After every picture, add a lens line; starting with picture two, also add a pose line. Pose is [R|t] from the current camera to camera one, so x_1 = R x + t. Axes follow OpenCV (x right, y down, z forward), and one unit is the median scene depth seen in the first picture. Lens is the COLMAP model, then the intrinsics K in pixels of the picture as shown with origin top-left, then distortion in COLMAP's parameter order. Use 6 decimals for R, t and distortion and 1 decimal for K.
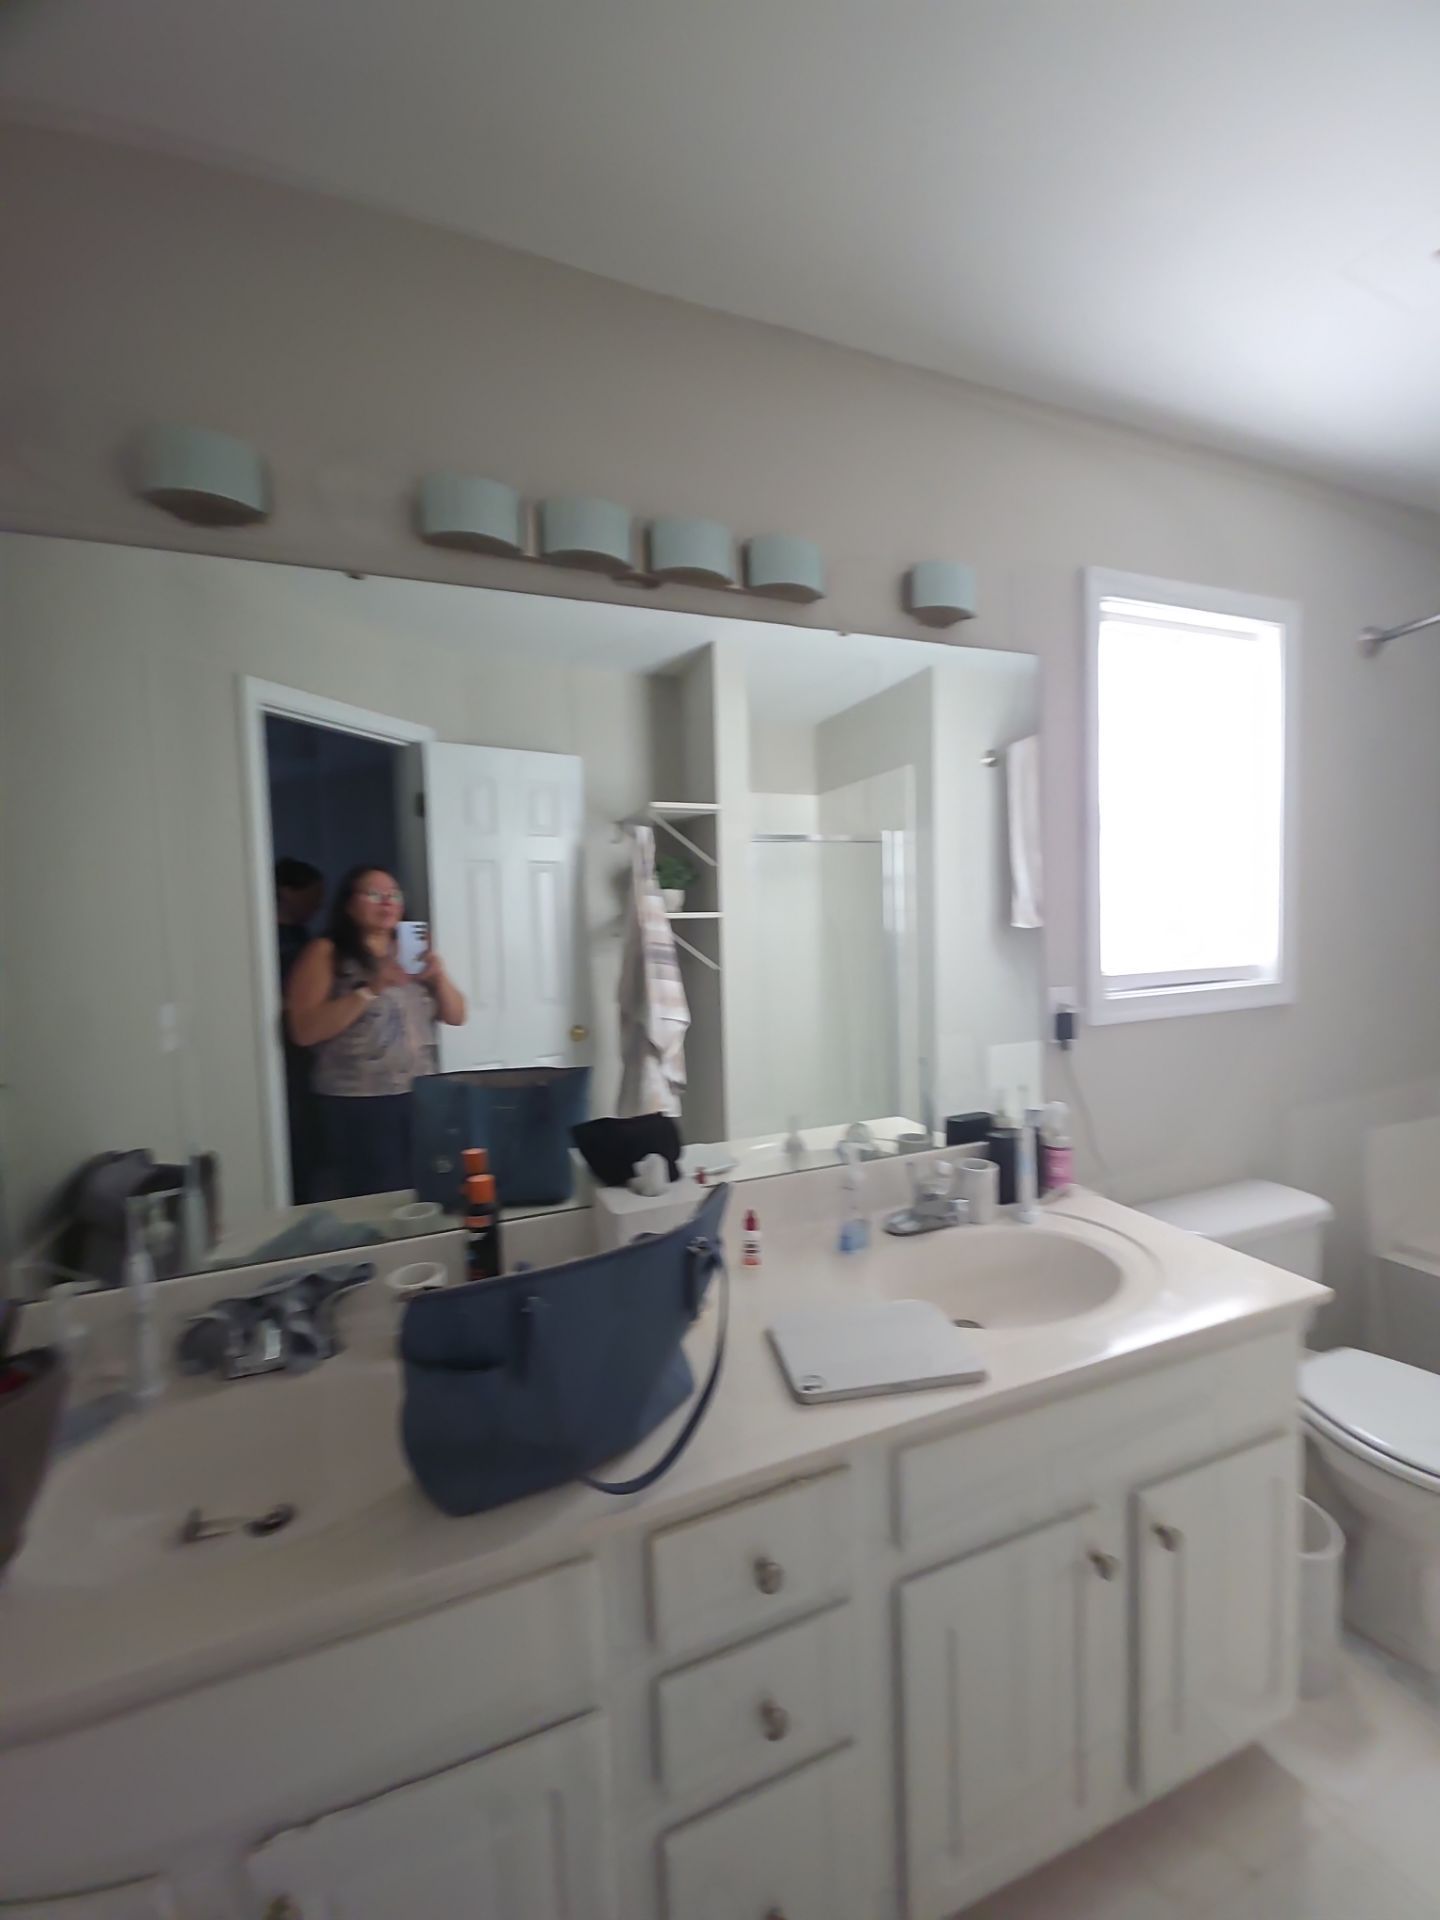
lens RADIAL K [[758.6, 0, 708.7], [0, 758.6, 962.1], [0, 0, 1]] dist [0.007953, -0.004345]
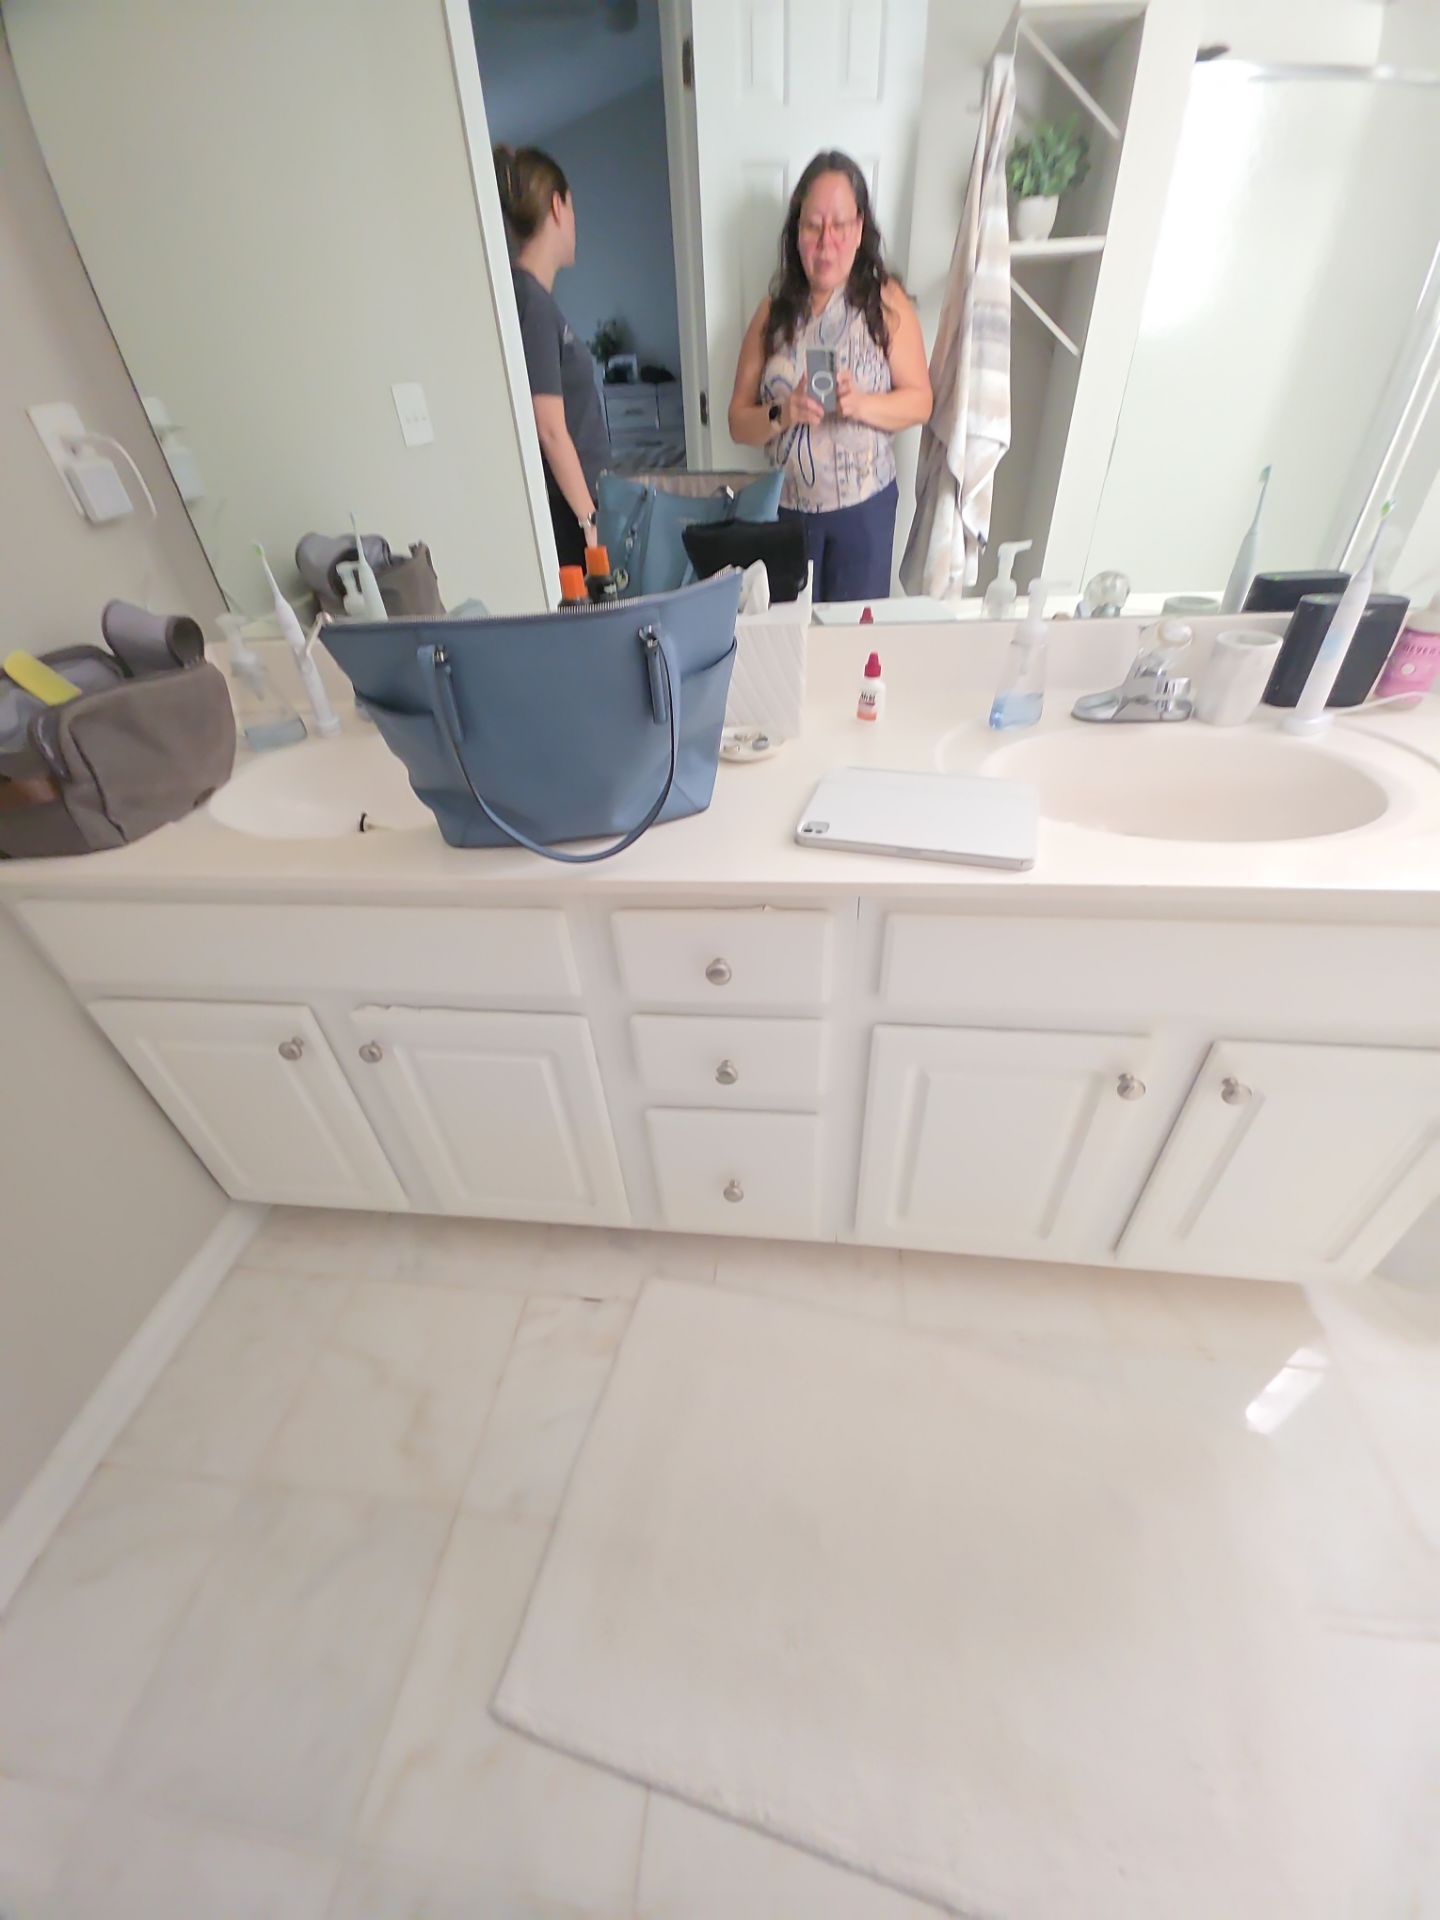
lens RADIAL K [[758.6, 0, 712.3], [0, 758.6, 955.5], [0, 0, 1]] dist [0.007953, -0.004345]
pose [[0.885407, 0.272876, -0.376288, 0.250663], [-0.001090, 0.810759, 0.585380, 0.095176], [0.464814, -0.517889, 0.718149, 0.138401]]
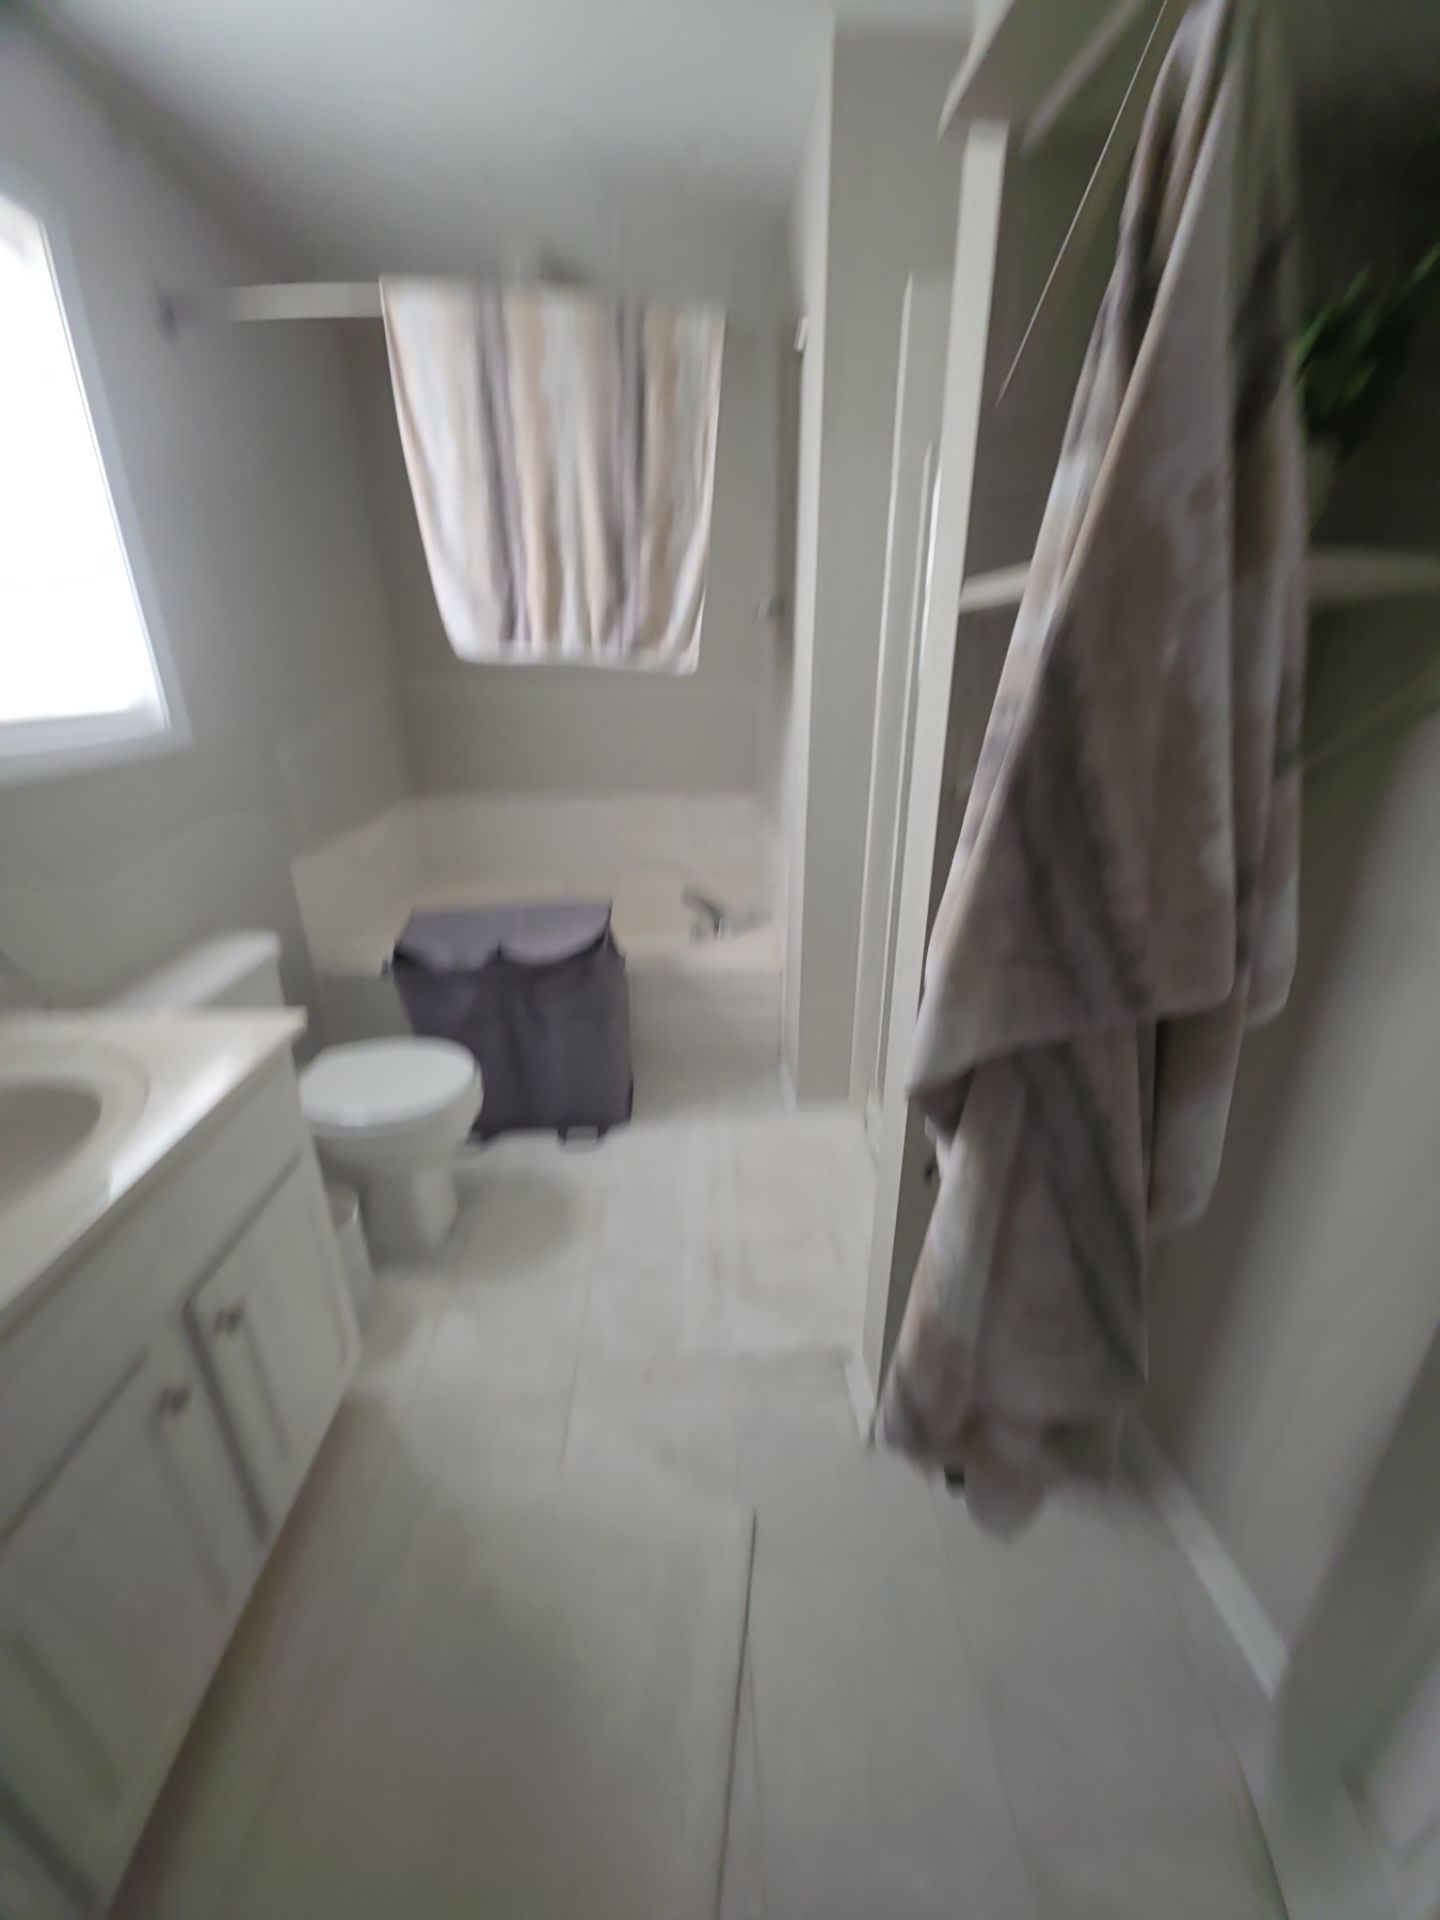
lens RADIAL K [[758.6, 0, 713.9], [0, 758.6, 963.2], [0, 0, 1]] dist [0.007953, -0.004345]
pose [[0.312572, -0.326296, 0.892093, 0.056987], [0.046918, 0.943307, 0.328589, 0.030147], [-0.948735, -0.060853, 0.310161, 0.102914]]
